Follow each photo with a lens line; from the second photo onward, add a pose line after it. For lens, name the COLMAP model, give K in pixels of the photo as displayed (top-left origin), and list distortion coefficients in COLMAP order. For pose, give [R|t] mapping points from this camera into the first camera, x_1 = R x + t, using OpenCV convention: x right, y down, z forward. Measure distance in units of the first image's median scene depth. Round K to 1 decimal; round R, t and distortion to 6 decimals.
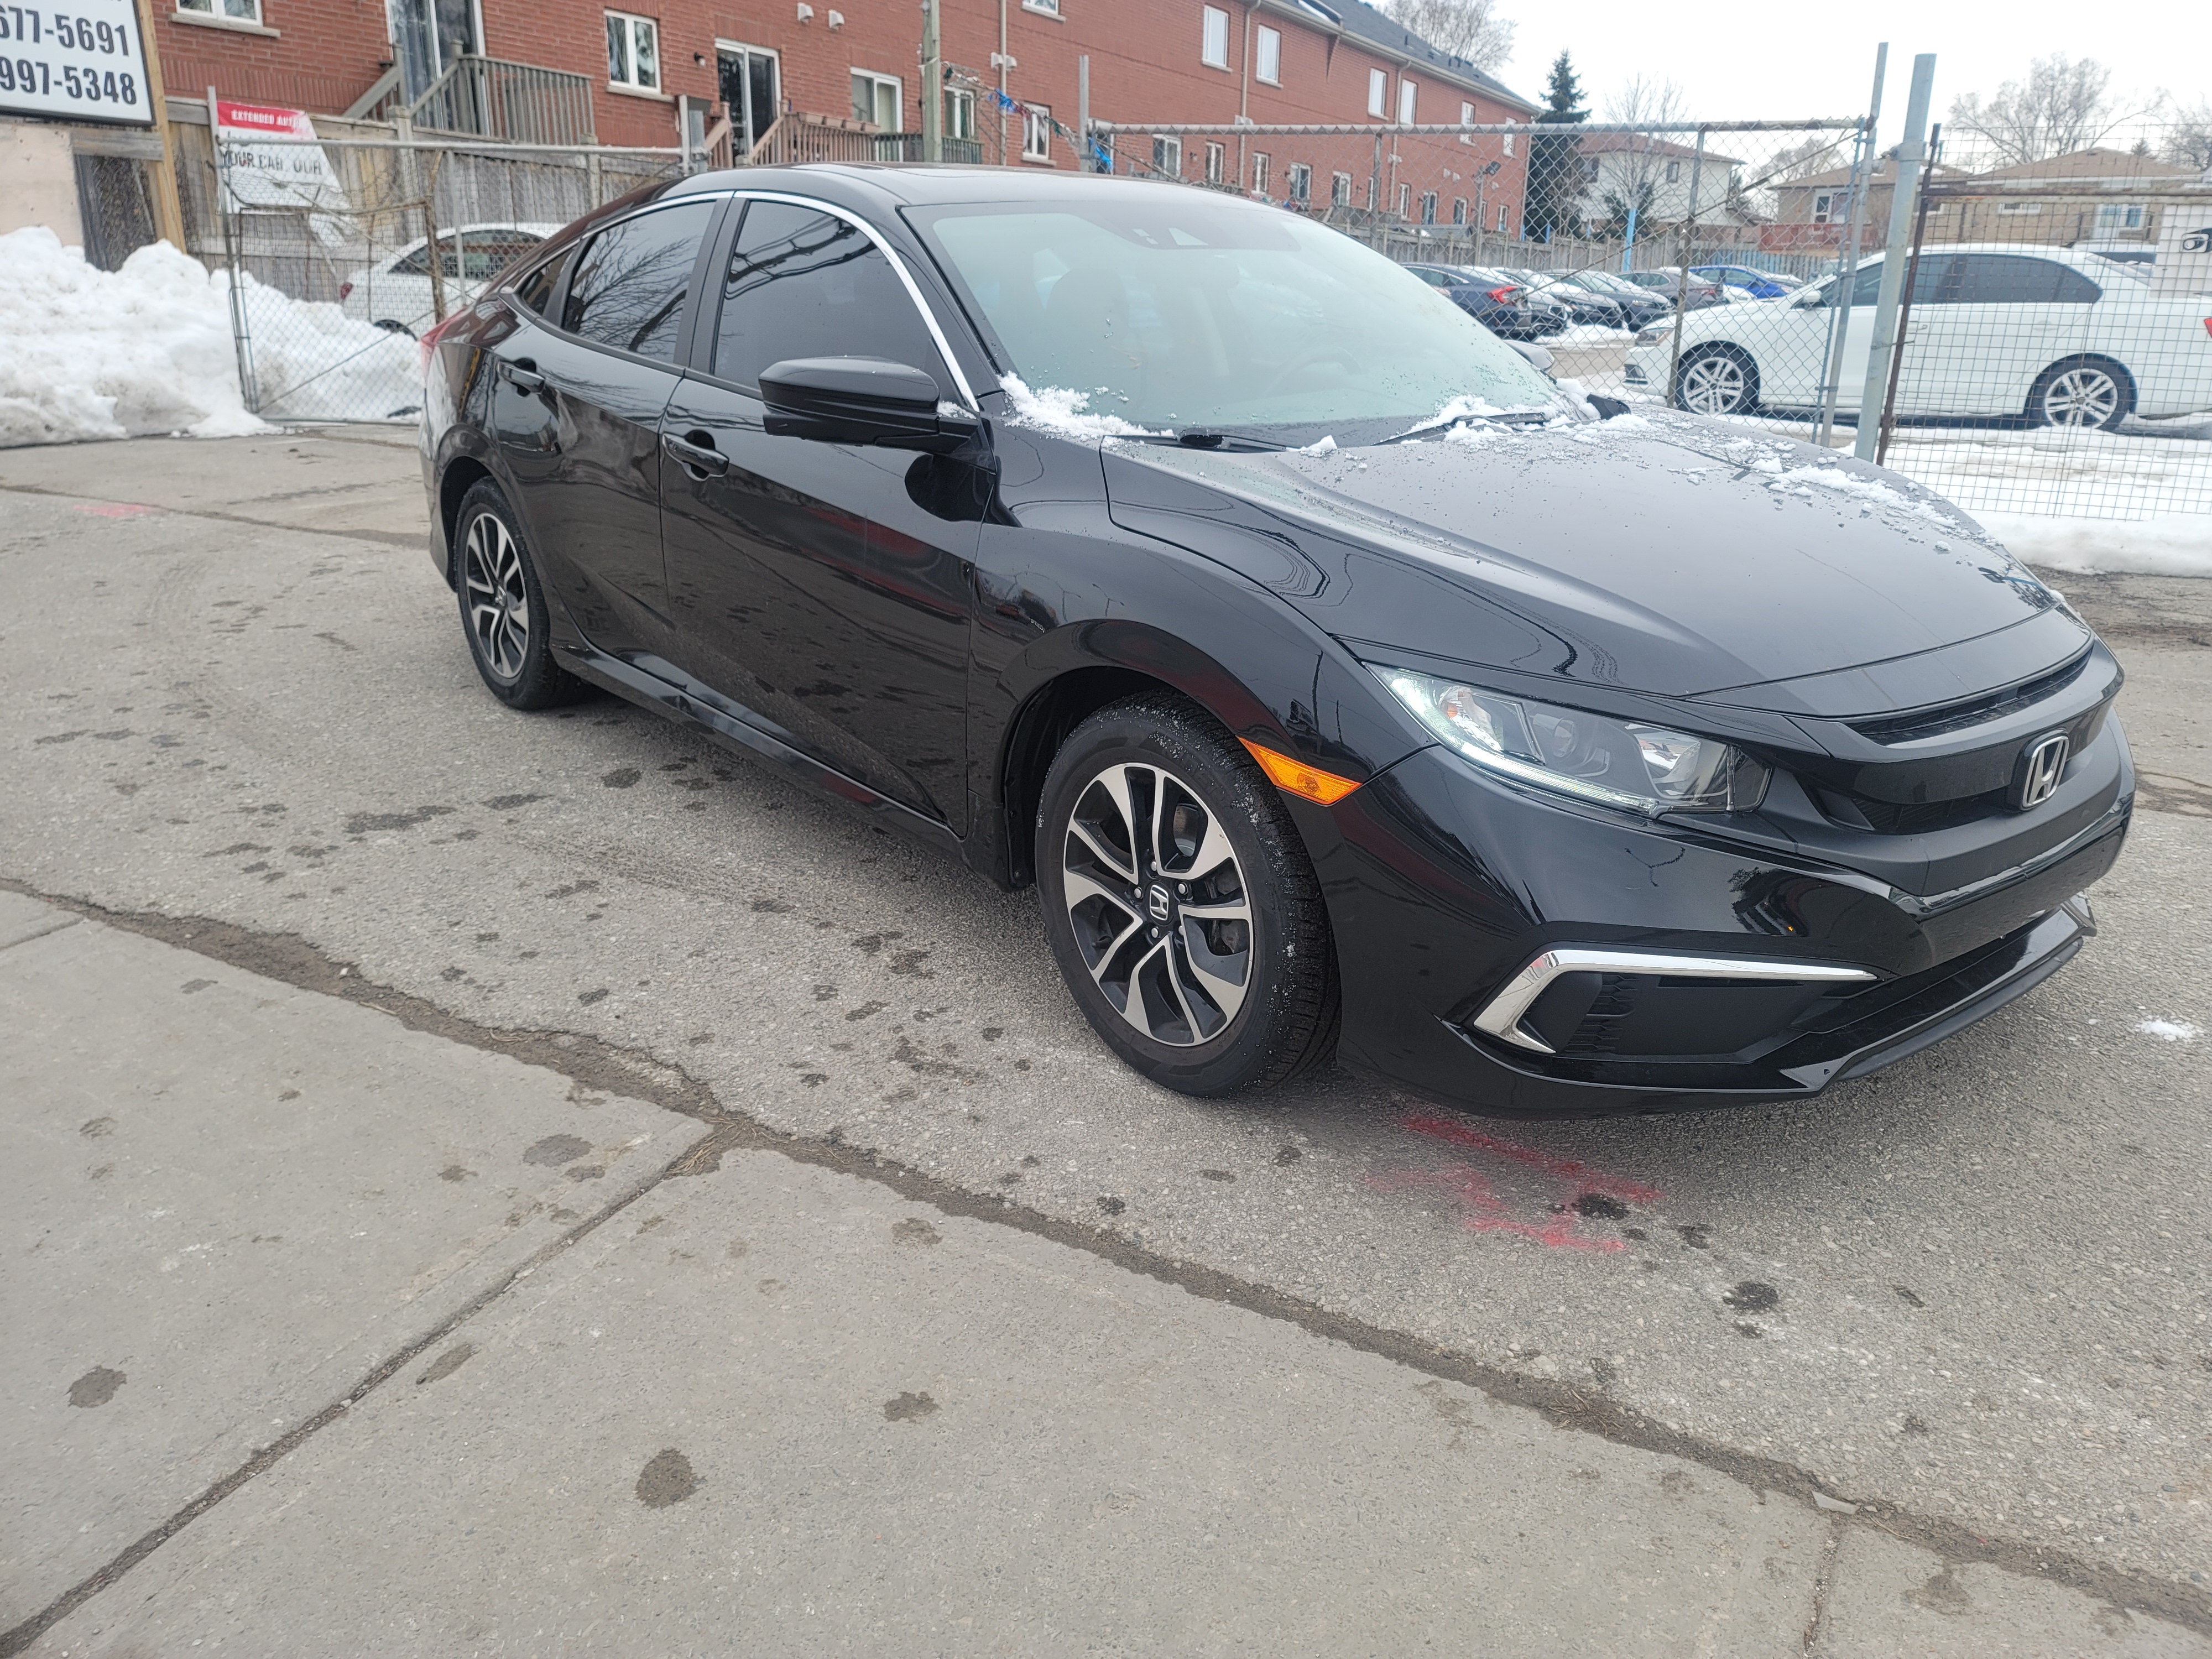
lens RADIAL K [[1630.6, 0, 1107.5], [0, 1630.6, 778.3], [0, 0, 1]] dist [0.089990, -0.084706]
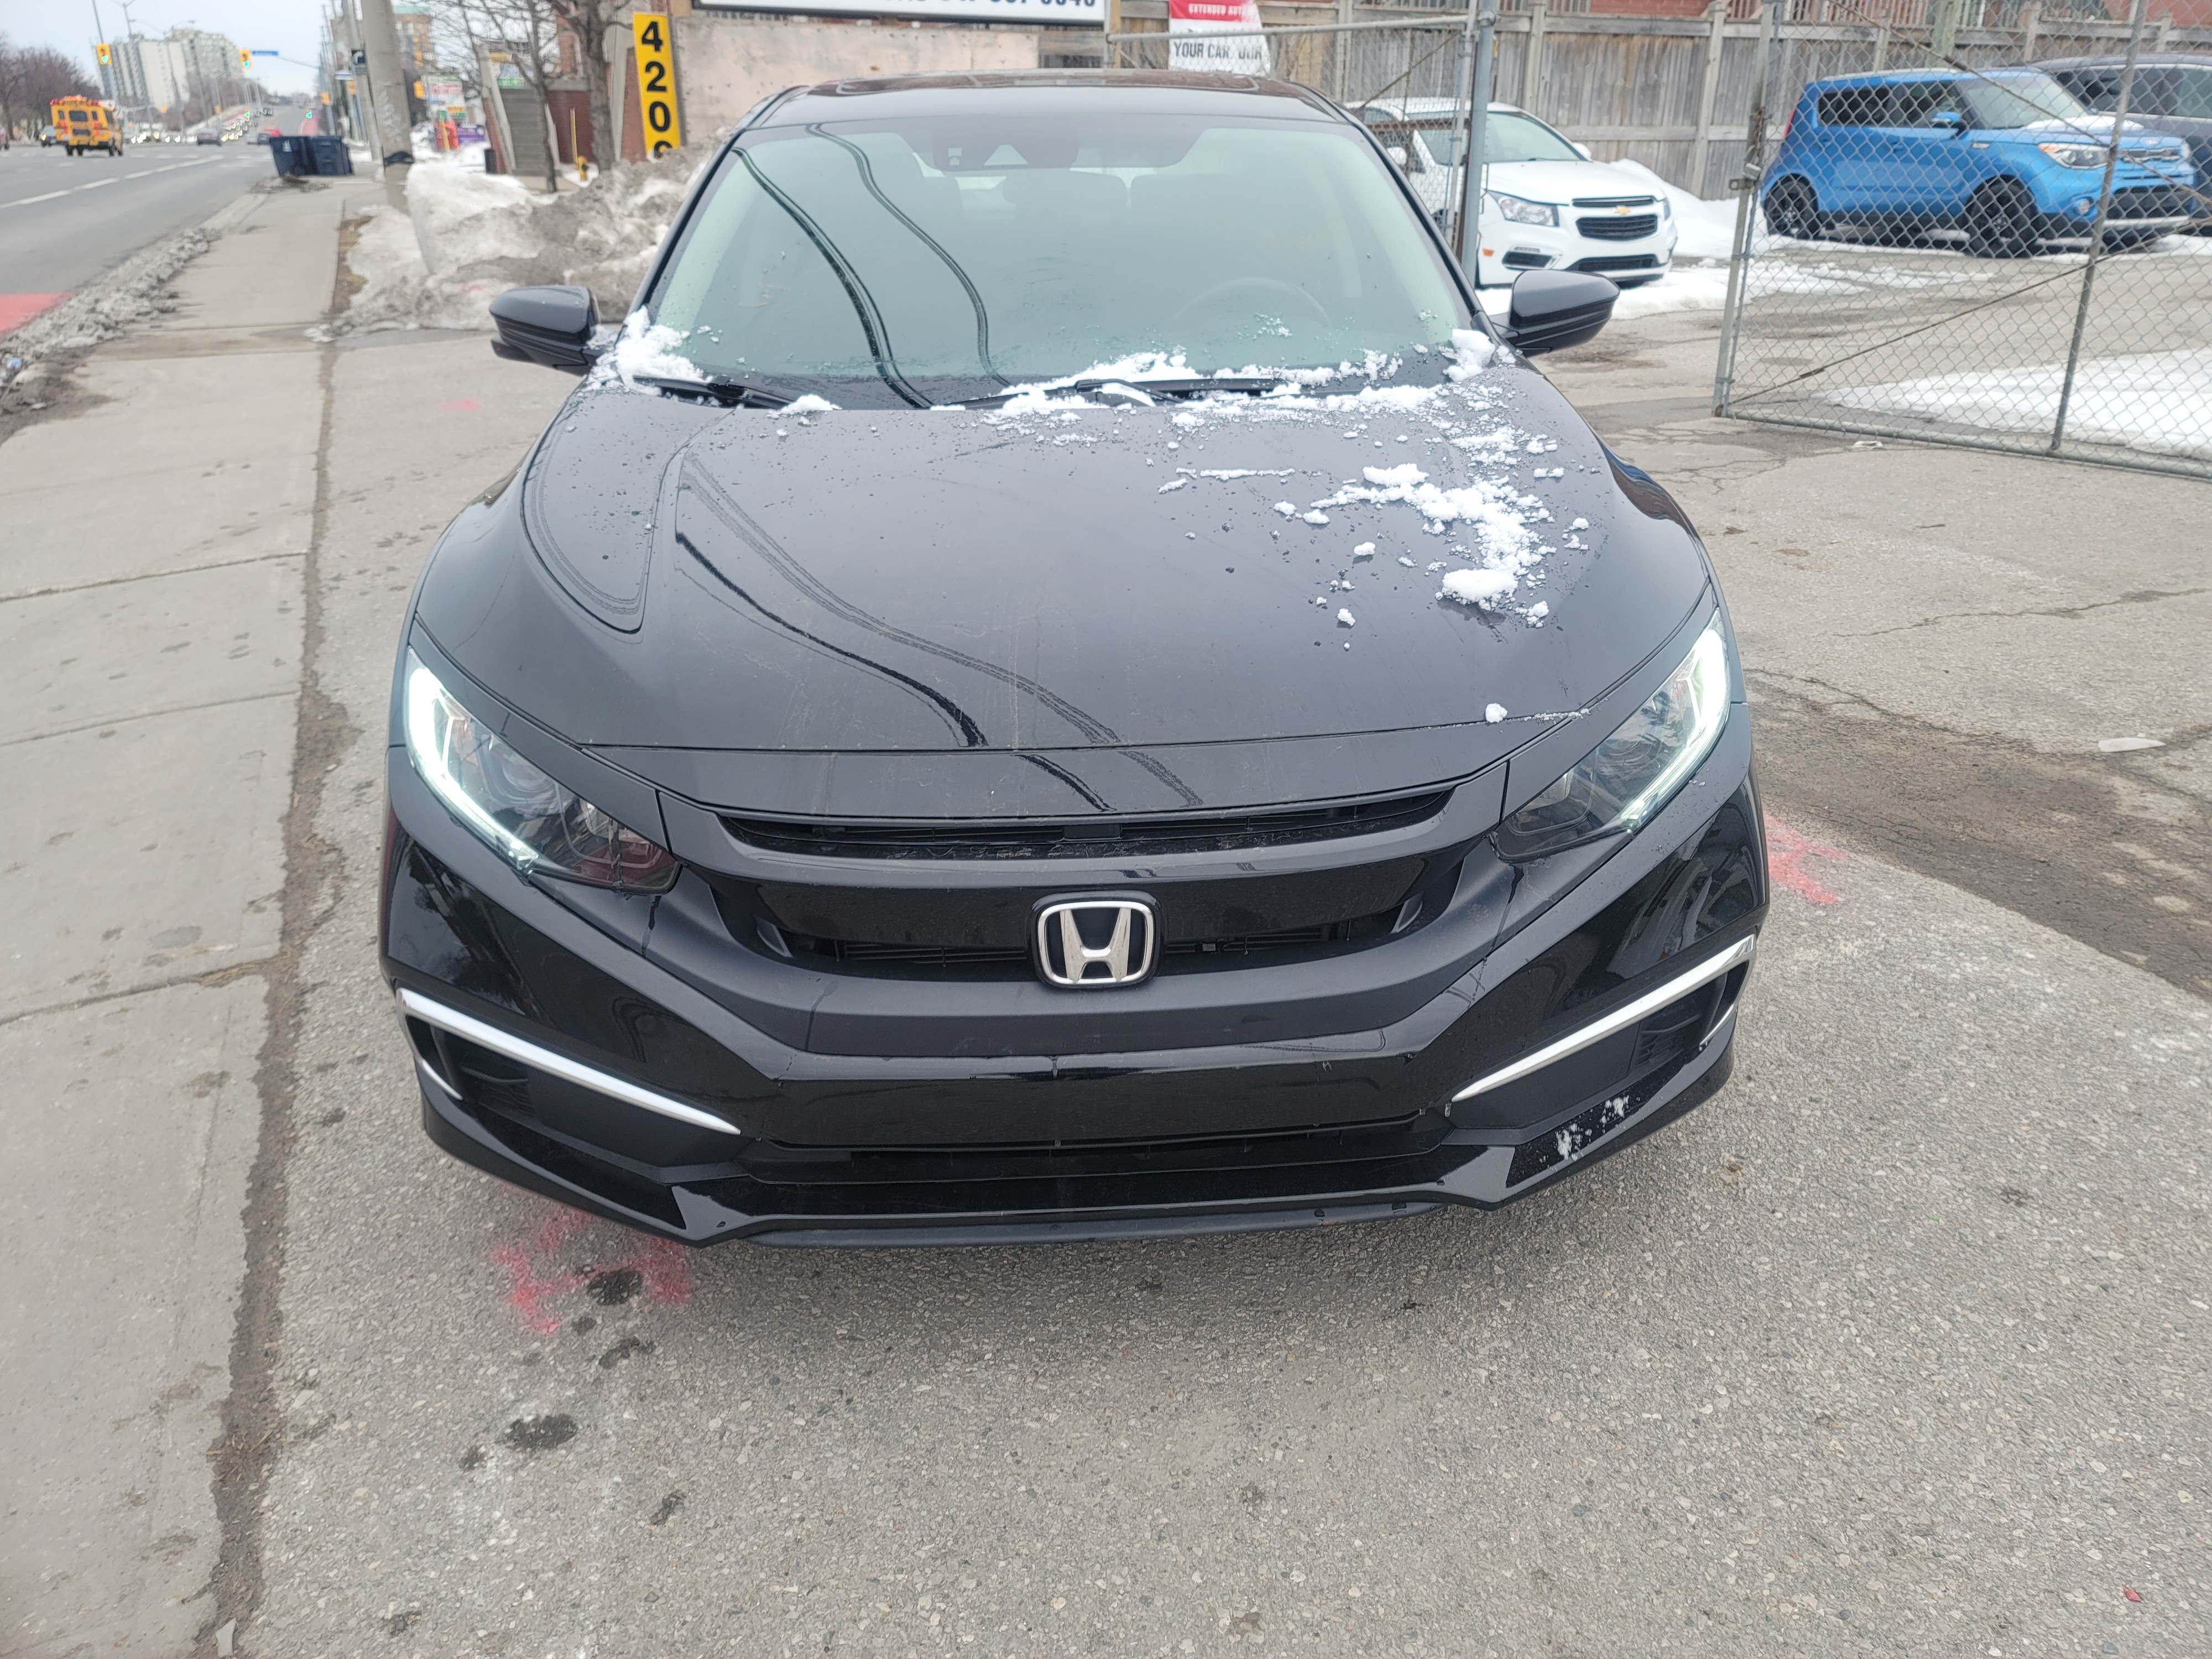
lens RADIAL K [[1630.6, 0, 1107.5], [0, 1630.6, 778.3], [0, 0, 1]] dist [0.089990, -0.084706]
pose [[0.800764, 0.200264, -0.564510, 0.934002], [-0.156700, 0.979670, 0.125264, -0.162097], [0.578120, -0.011848, 0.815866, 0.406750]]
